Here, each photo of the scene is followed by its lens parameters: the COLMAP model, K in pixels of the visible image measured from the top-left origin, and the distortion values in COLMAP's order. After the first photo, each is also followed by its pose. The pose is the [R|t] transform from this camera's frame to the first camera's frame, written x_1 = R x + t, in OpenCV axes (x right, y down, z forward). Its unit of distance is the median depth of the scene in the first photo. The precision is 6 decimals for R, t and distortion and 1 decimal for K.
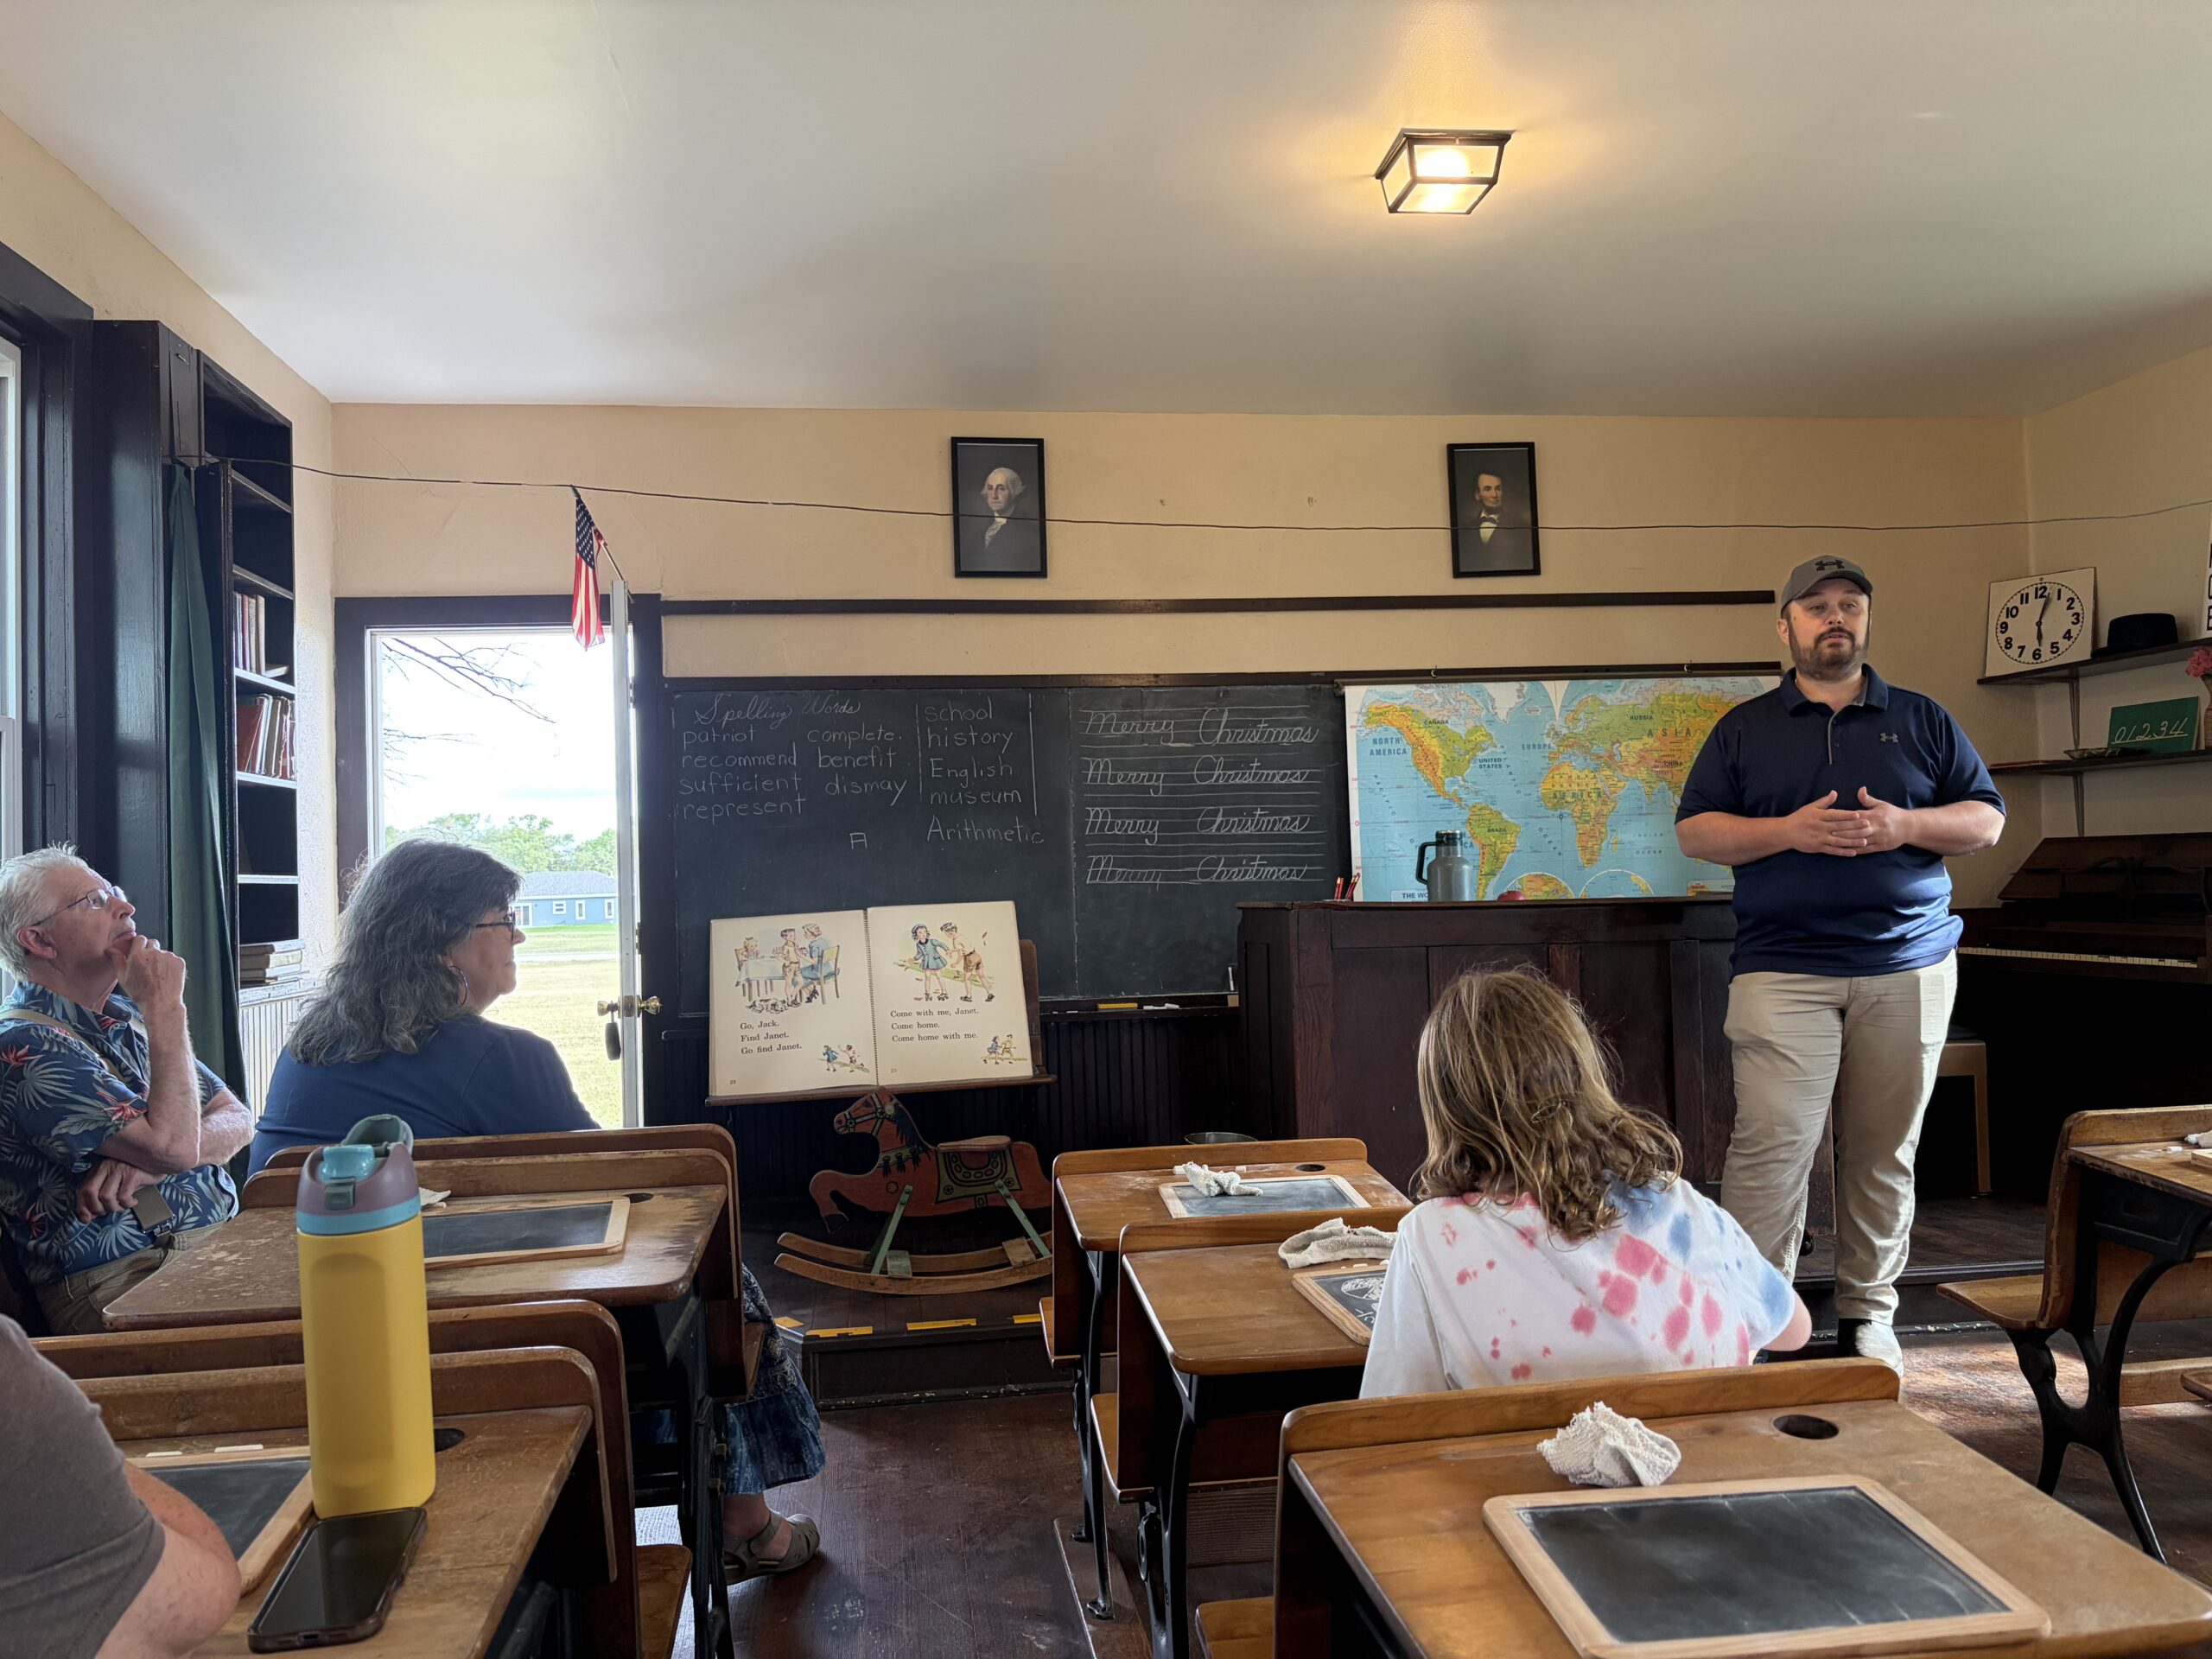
lens RADIAL K [[1643.3, 0, 1101.5], [0, 1643.3, 854.6], [0, 0, 1]] dist [0.005793, -0.010307]
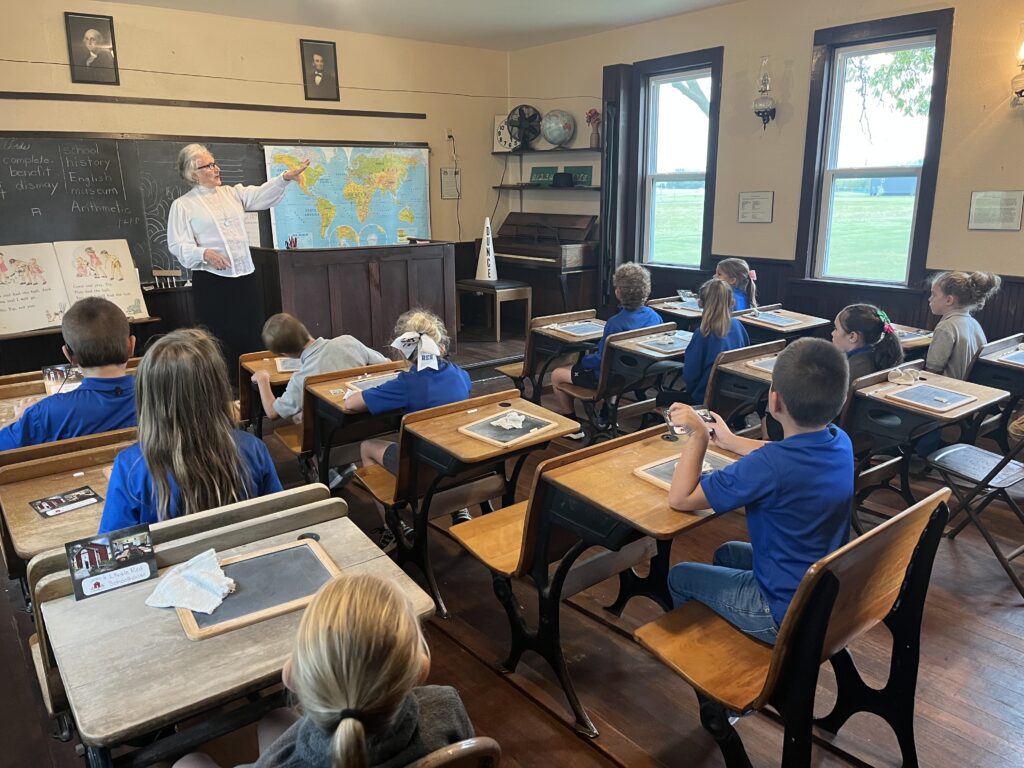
lens RADIAL K [[761.7, 0, 512.0], [0, 761.7, 384.0], [0, 0, 1]] dist [0.064189, -0.085962]
pose [[0.850104, -0.110521, 0.514886, -0.158519], [-0.027882, 0.966911, 0.253585, -0.061197], [-0.525876, -0.229930, 0.818894, -0.182329]]
